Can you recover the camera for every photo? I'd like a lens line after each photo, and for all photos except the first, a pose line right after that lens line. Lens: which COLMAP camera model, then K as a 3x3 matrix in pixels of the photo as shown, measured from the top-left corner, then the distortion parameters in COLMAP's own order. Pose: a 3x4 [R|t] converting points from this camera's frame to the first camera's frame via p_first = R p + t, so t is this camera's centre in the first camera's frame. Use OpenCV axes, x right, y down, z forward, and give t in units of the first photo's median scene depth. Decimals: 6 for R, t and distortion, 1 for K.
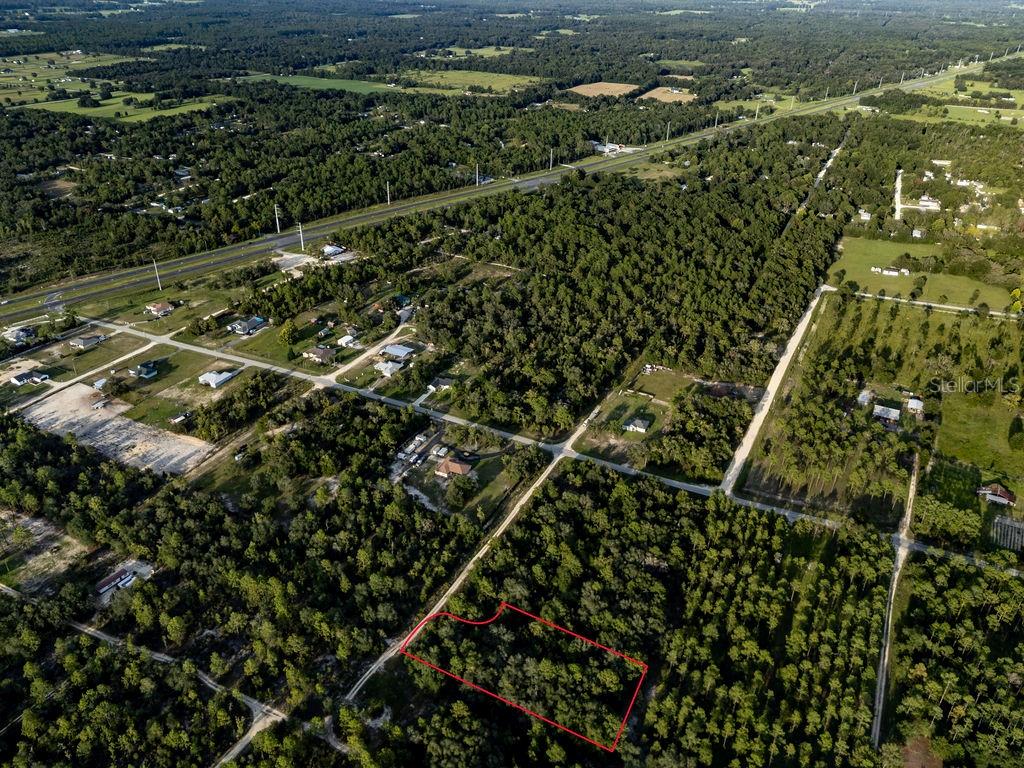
lens RADIAL K [[751.2, 0, 512.0], [0, 751.2, 384.0], [0, 0, 1]] dist [0.077201, -0.067725]
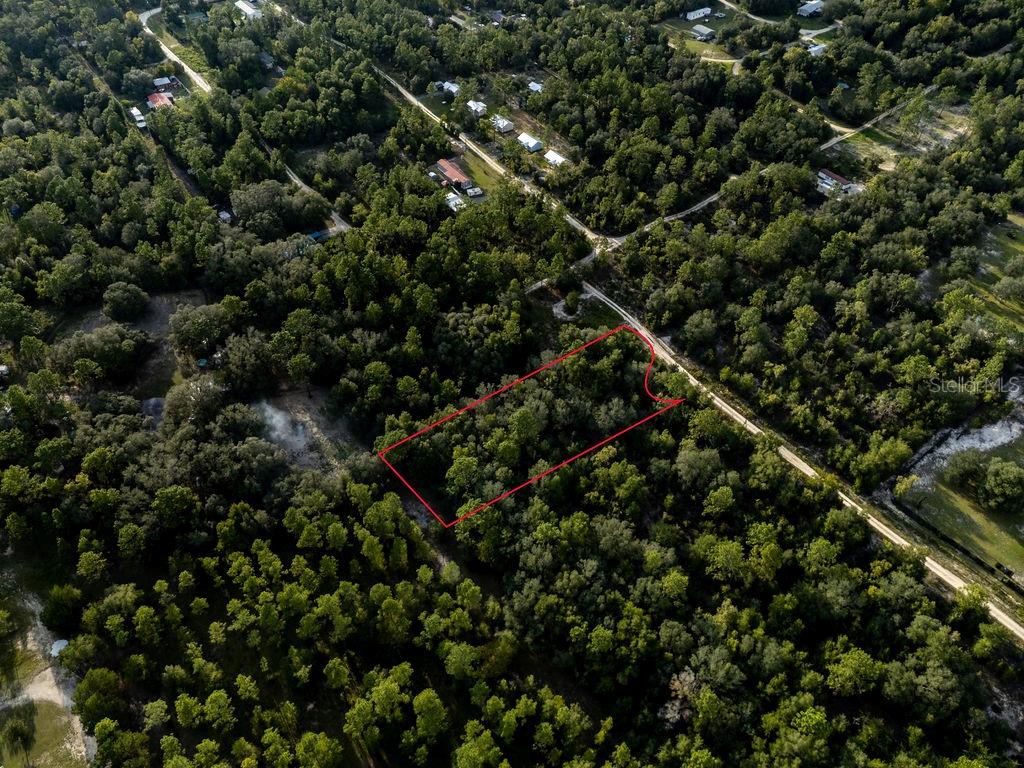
lens RADIAL K [[751.2, 0, 512.0], [0, 751.2, 384.0], [0, 0, 1]] dist [0.077201, -0.067725]
pose [[-0.429142, 0.618936, -0.657842, 0.288895], [-0.469630, 0.469232, 0.747843, -0.095506], [0.771547, 0.629873, 0.089304, 0.537116]]
